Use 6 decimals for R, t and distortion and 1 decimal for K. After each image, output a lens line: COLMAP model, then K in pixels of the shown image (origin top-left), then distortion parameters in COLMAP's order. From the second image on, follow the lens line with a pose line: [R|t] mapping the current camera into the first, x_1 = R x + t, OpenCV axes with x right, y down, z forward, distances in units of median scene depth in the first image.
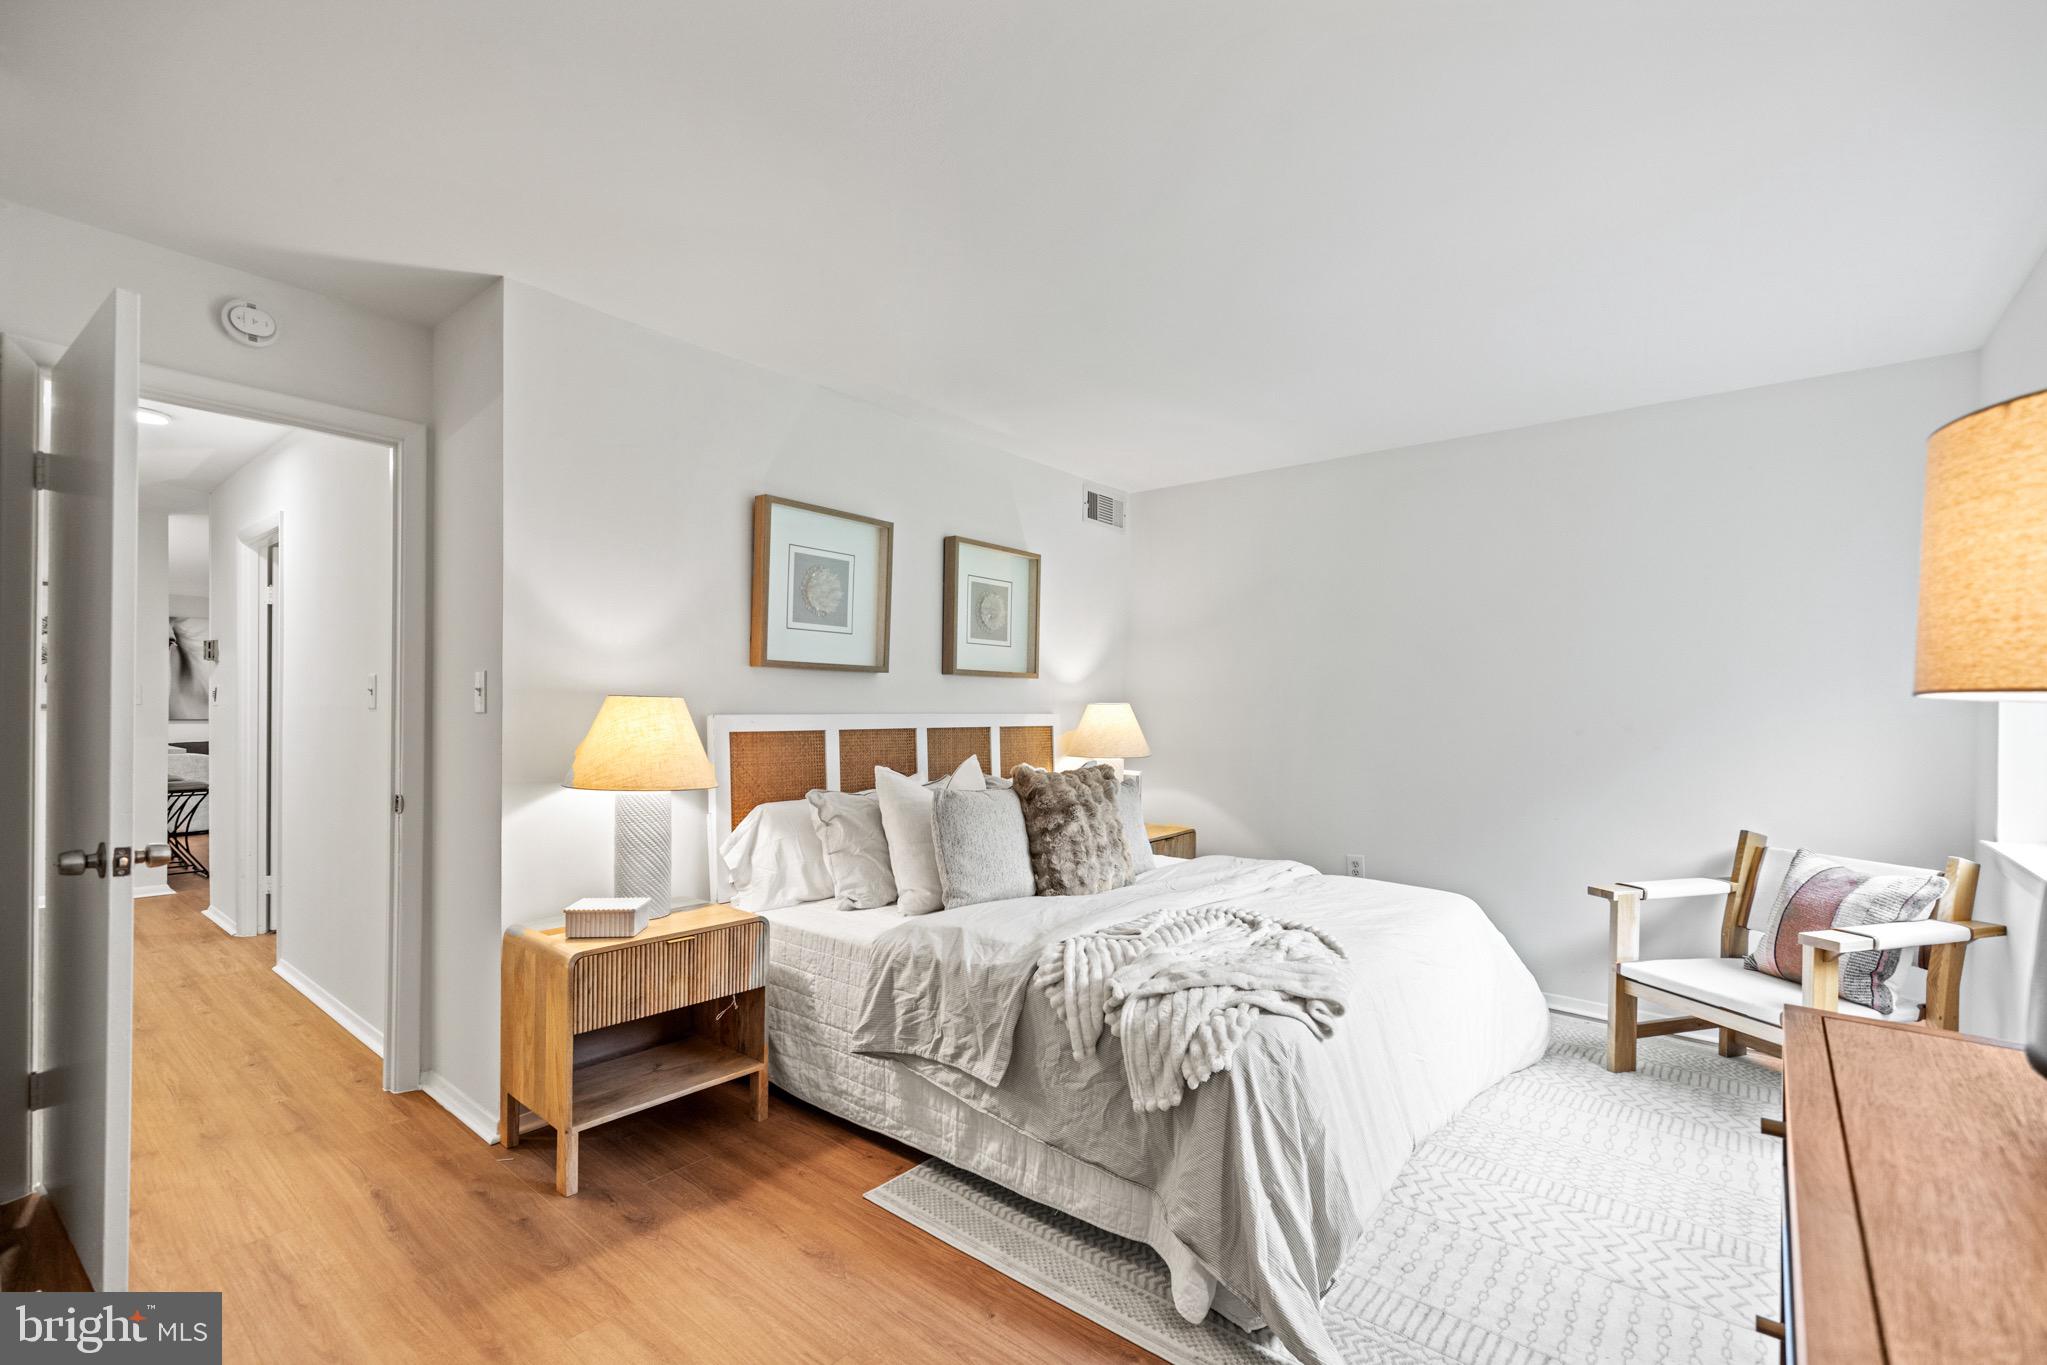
lens RADIAL K [[904.5, 0, 1023.4], [0, 904.5, 687.9], [0, 0, 1]] dist [0.007315, 0.000243]
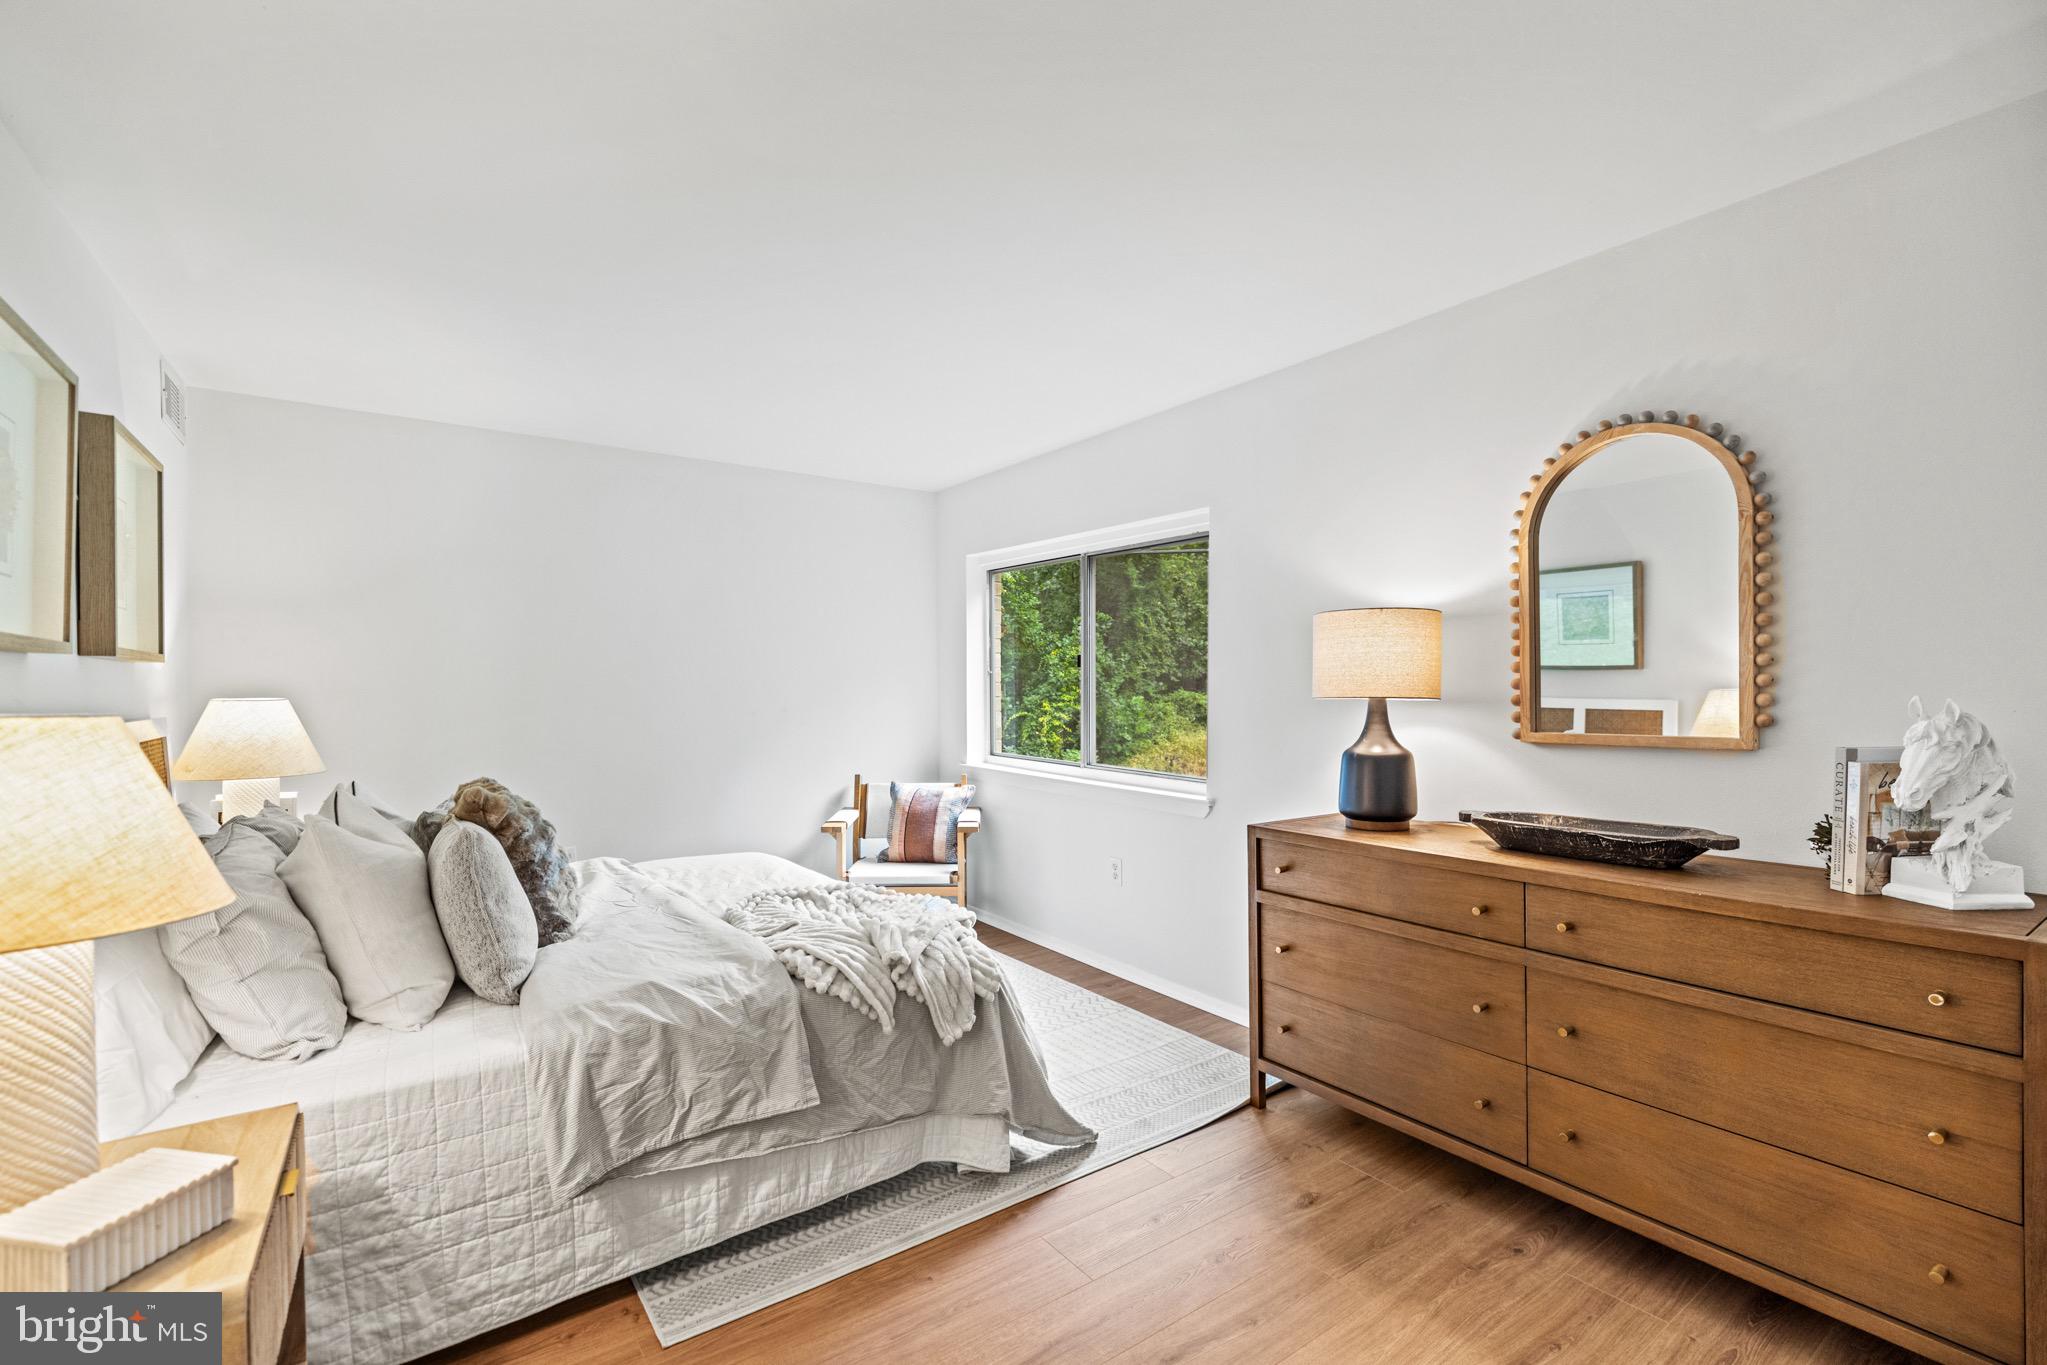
lens RADIAL K [[890.2, 0, 1015.0], [0, 890.2, 705.0], [0, 0, 1]] dist [0.002872, 0.000086]
pose [[0.263094, -0.022098, 0.964517, -0.781130], [-0.006706, 0.999672, 0.024733, -0.005770], [-0.964747, -0.012975, 0.262860, 0.495938]]
